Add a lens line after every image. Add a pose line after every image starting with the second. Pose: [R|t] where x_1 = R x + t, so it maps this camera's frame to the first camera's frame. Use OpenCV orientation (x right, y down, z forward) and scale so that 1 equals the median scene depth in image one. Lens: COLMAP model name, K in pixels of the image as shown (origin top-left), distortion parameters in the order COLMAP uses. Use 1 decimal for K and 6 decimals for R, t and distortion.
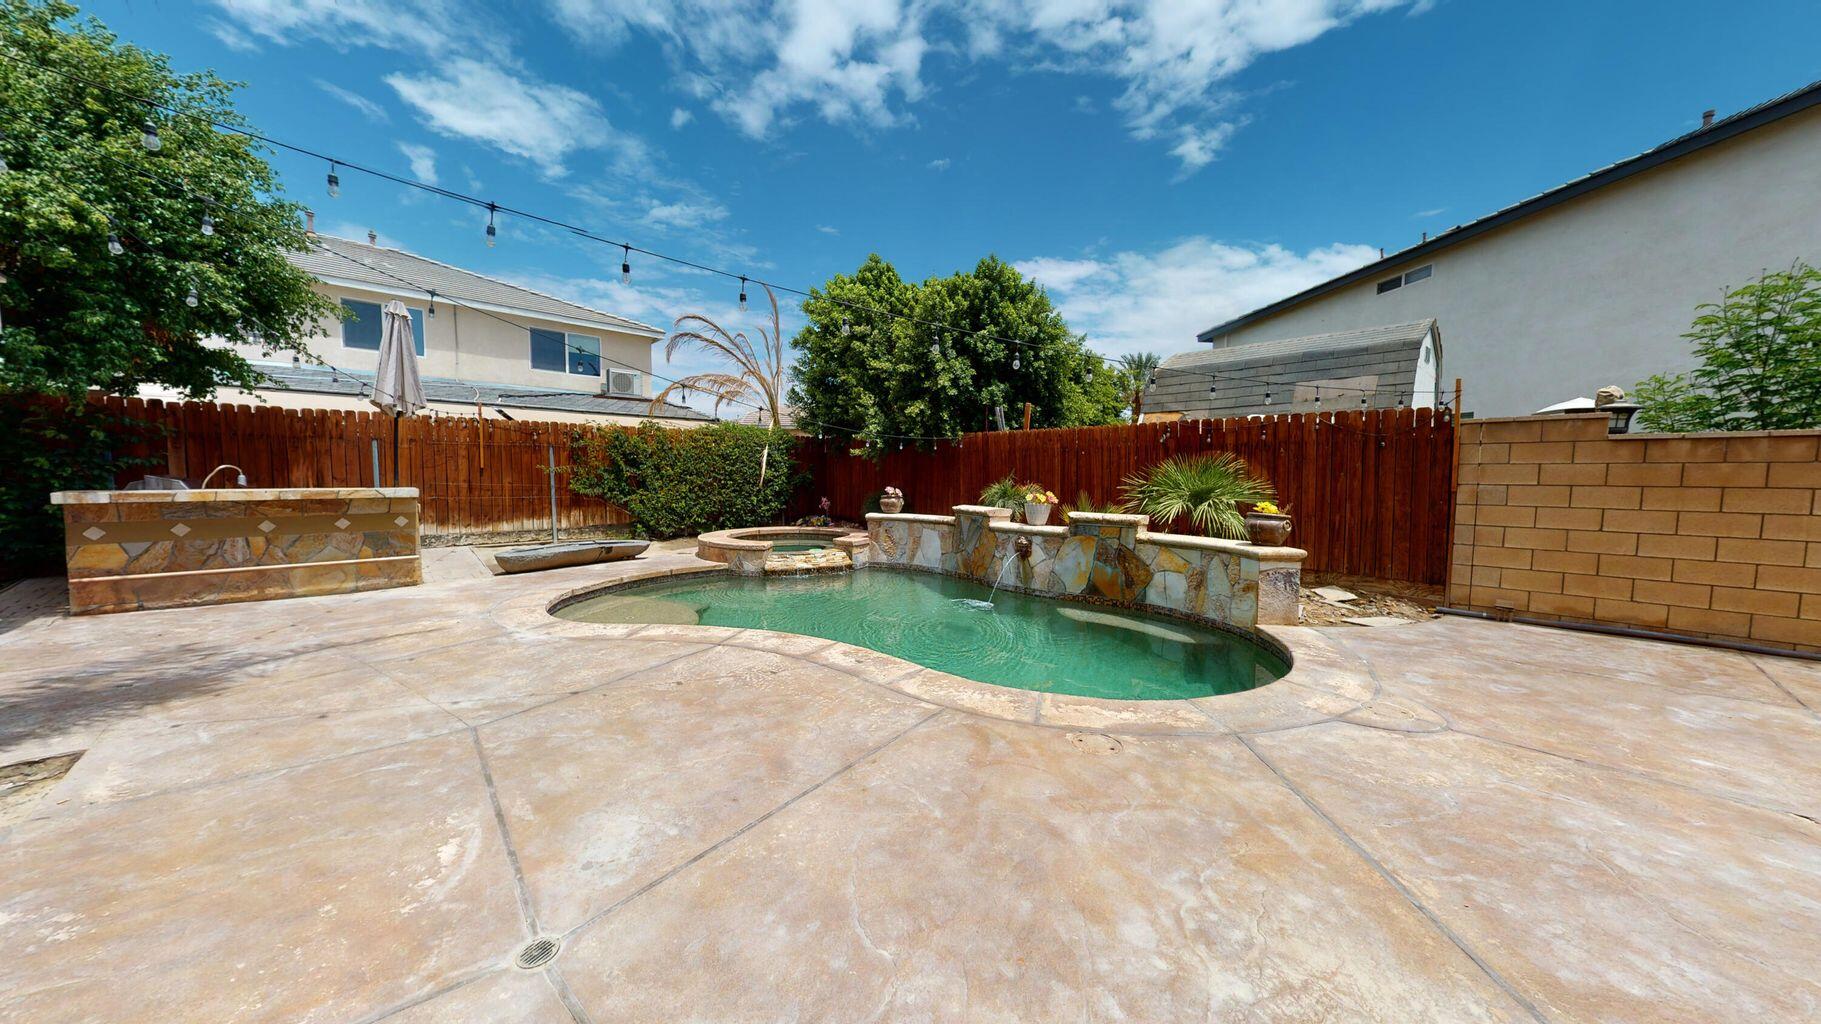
lens RADIAL K [[572.4, 0, 909.1], [0, 572.4, 505.1], [0, 0, 1]] dist [-0.004583, 0.000147]
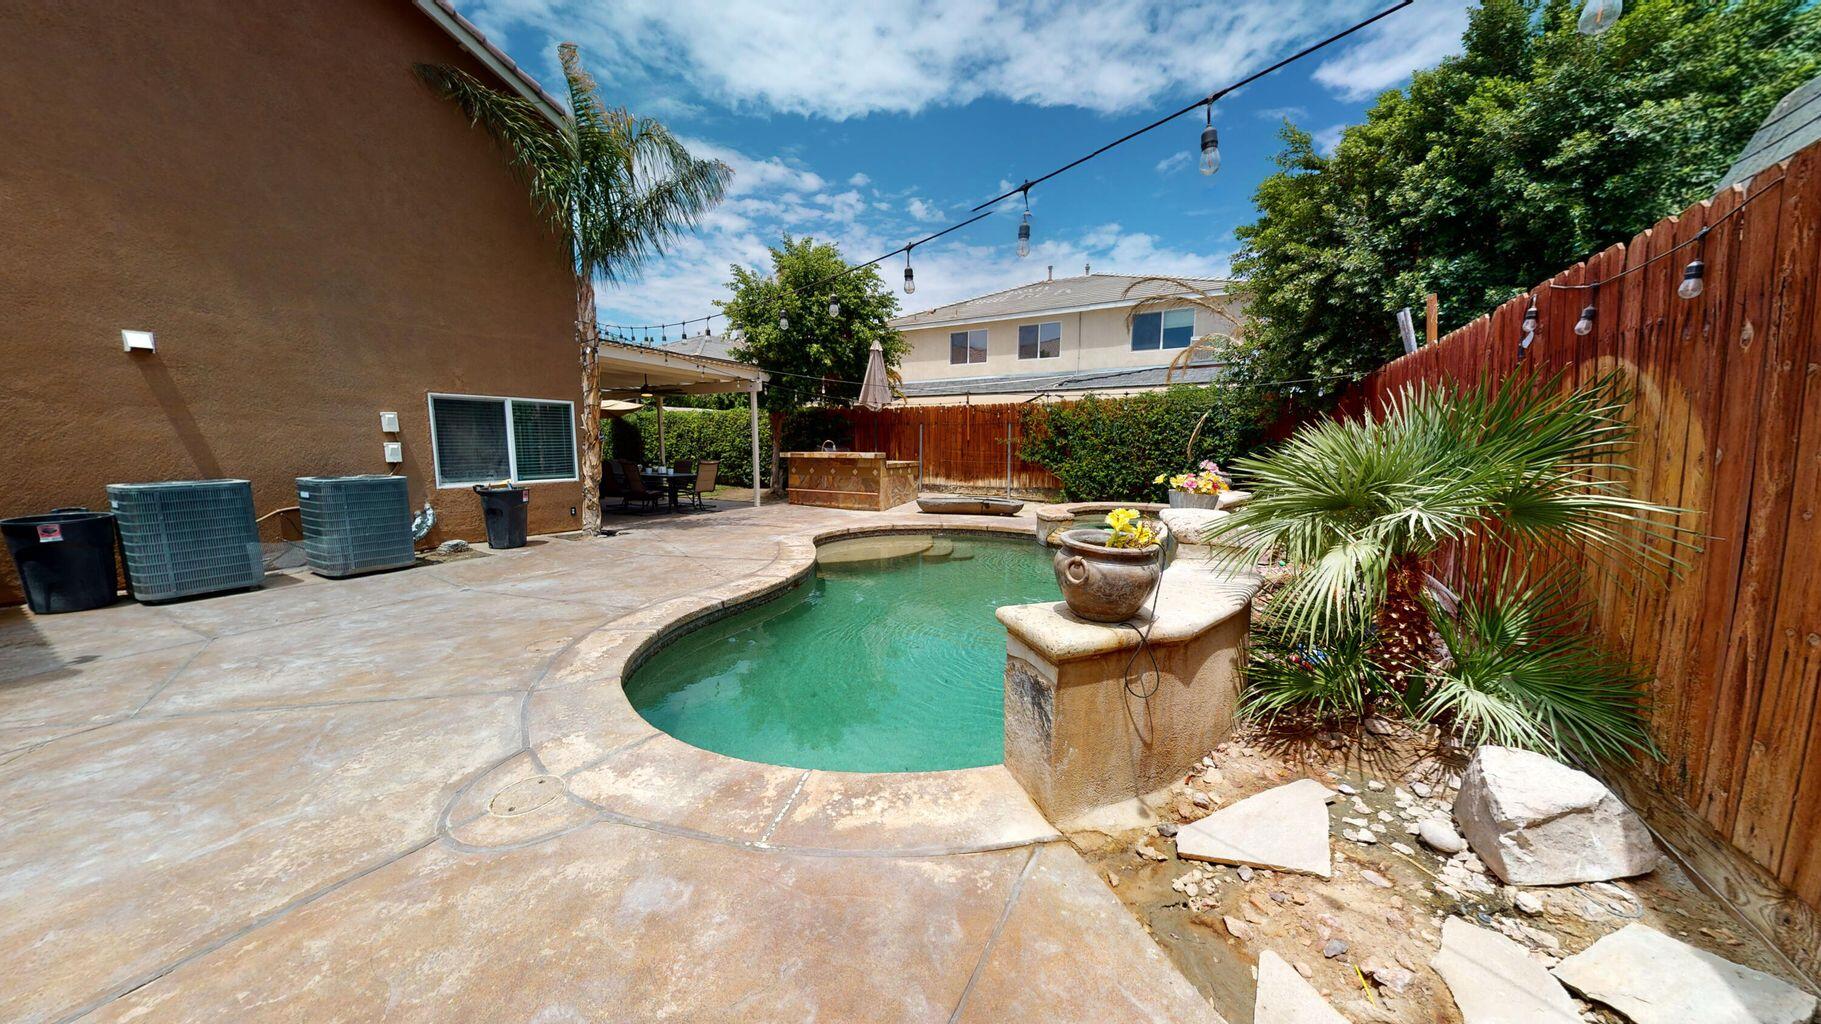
lens RADIAL K [[572.4, 0, 910.1], [0, 572.4, 510.9], [0, 0, 1]] dist [-0.004583, 0.000147]
pose [[0.288747, 0.104536, -0.951681, 0.547842], [-0.049800, 0.994316, 0.094109, -0.016359], [0.956109, 0.020220, 0.292312, 0.431239]]
